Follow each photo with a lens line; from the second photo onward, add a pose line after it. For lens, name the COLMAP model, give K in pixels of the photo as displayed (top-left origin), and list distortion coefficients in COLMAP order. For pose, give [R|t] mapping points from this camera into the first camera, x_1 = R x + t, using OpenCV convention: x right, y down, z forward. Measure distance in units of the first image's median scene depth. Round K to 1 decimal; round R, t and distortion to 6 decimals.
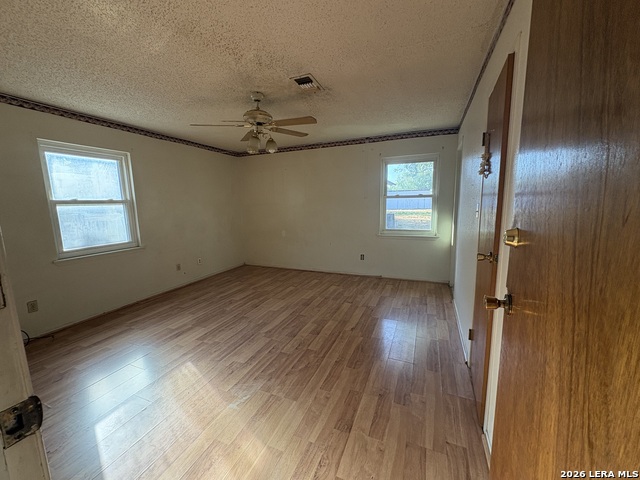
lens RADIAL K [[256.8, 0, 320.6], [0, 256.8, 238.2], [0, 0, 1]] dist [-0.000502, -0.000133]
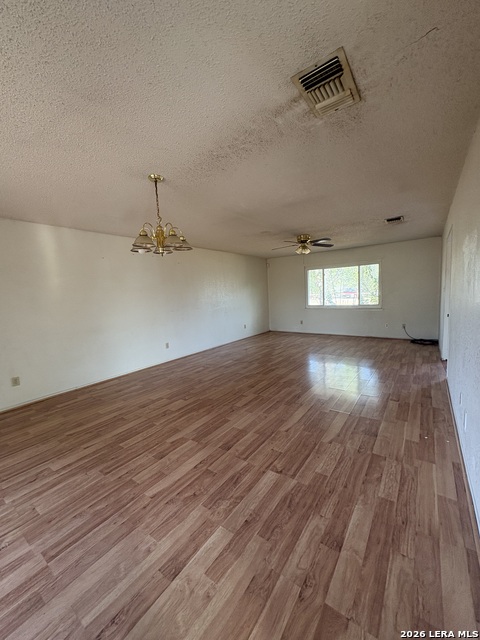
lens RADIAL K [[256.8, 0, 238.7], [0, 256.8, 322.9], [0, 0, 1]] dist [-0.000502, -0.000133]
pose [[0.969255, -0.005989, -0.245986, 0.138112], [0.004502, 0.999968, -0.006610, -0.057882], [0.246017, 0.005300, 0.969251, 0.351610]]
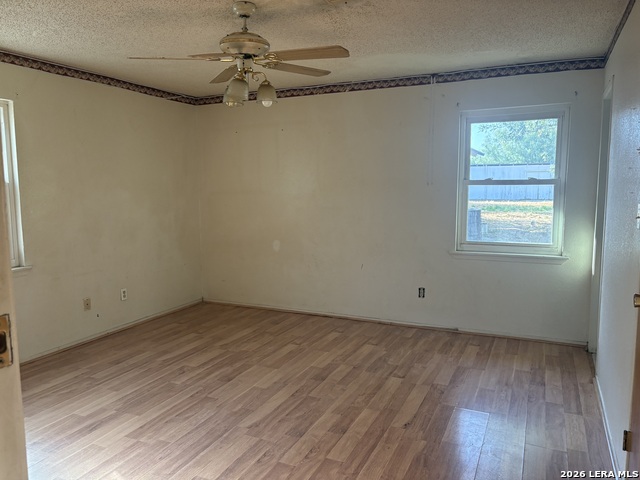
lens RADIAL K [[485.6, 0, 321.3], [0, 485.6, 236.6], [0, 0, 1]] dist [0.027260, -0.019932]
pose [[0.999249, 0.015967, -0.035312, -0.020808], [-0.017160, 0.999283, -0.033737, -0.007732], [0.034748, 0.034317, 0.998807, -0.045224]]
